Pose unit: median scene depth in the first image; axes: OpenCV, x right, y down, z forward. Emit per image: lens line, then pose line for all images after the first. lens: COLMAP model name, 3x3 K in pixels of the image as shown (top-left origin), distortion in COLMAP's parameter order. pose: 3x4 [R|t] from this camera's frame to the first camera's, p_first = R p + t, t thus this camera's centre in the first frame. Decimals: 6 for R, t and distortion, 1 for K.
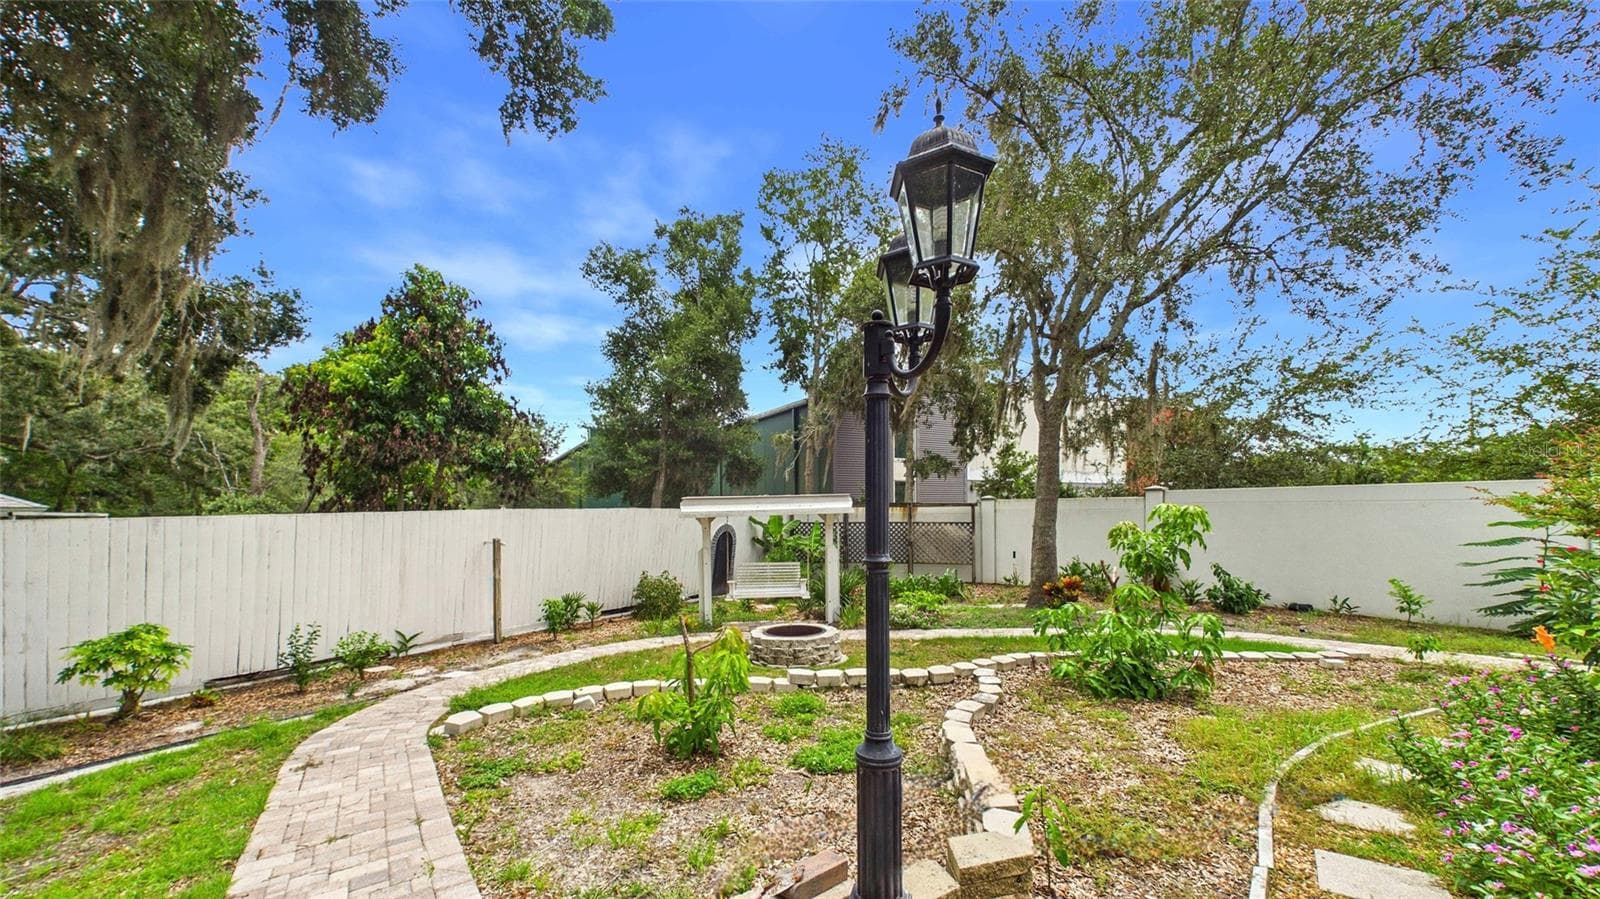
lens RADIAL K [[1182.4, 0, 797.4], [0, 1182.4, 448.8], [0, 0, 1]] dist [0.060552, -0.051579]
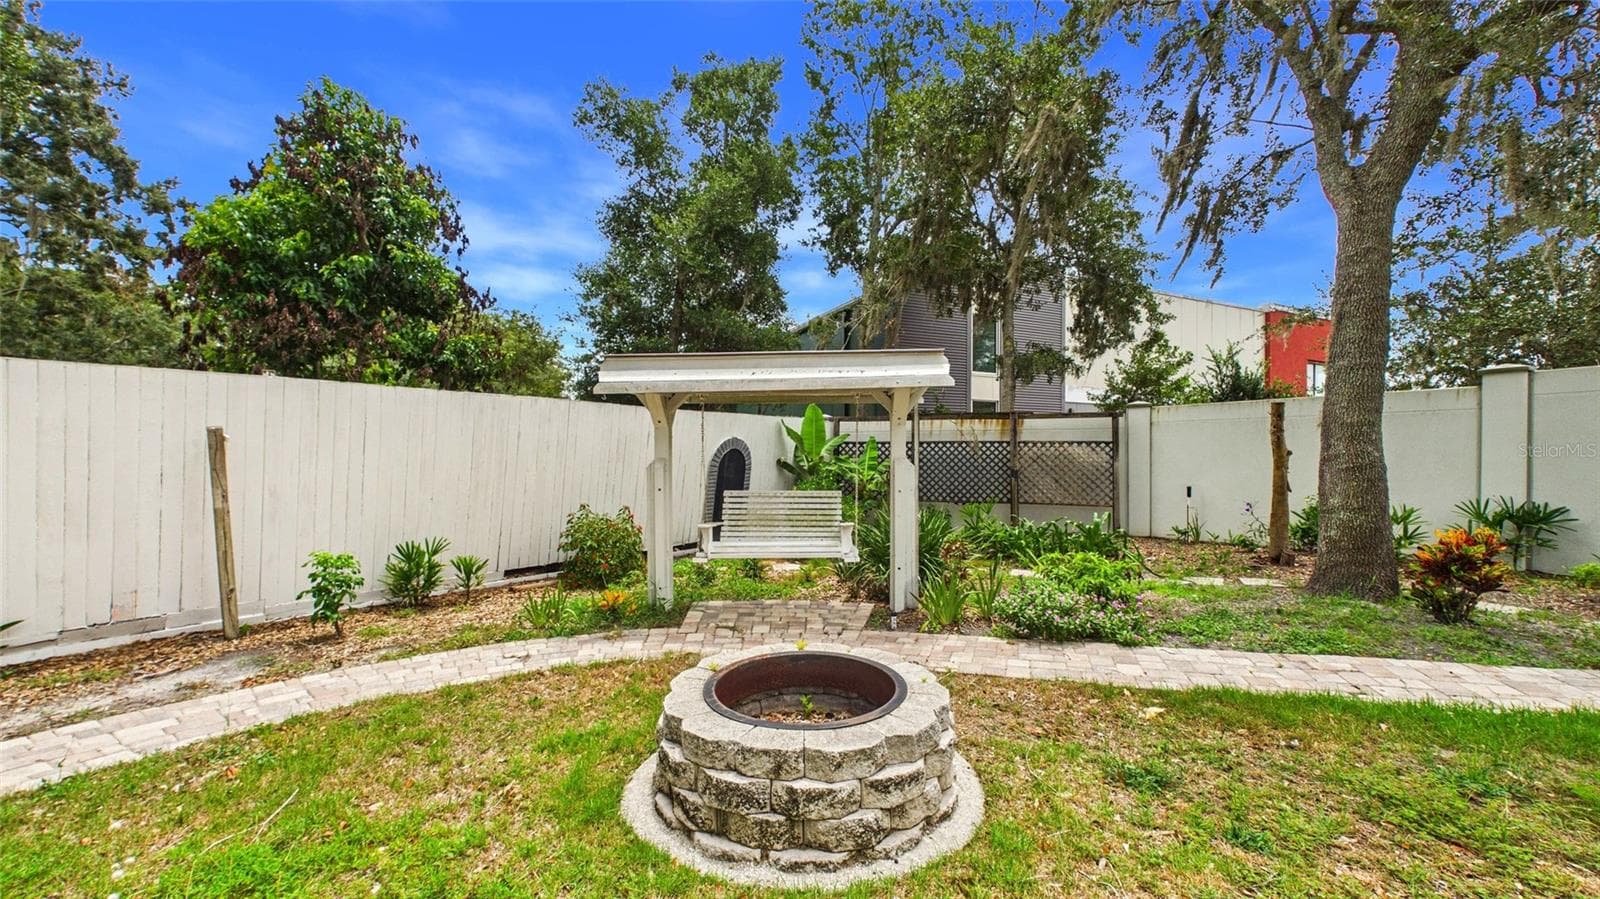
lens RADIAL K [[1063.0, 0, 800.0], [0, 1063.0, 449.5], [0, 0, 1]] dist [-0.001388, 0.000519]
pose [[0.998680, 0.016852, -0.048516, 0.005074], [-0.014886, 0.999065, 0.040598, 0.044751], [0.049154, -0.039823, 0.997997, 0.406208]]
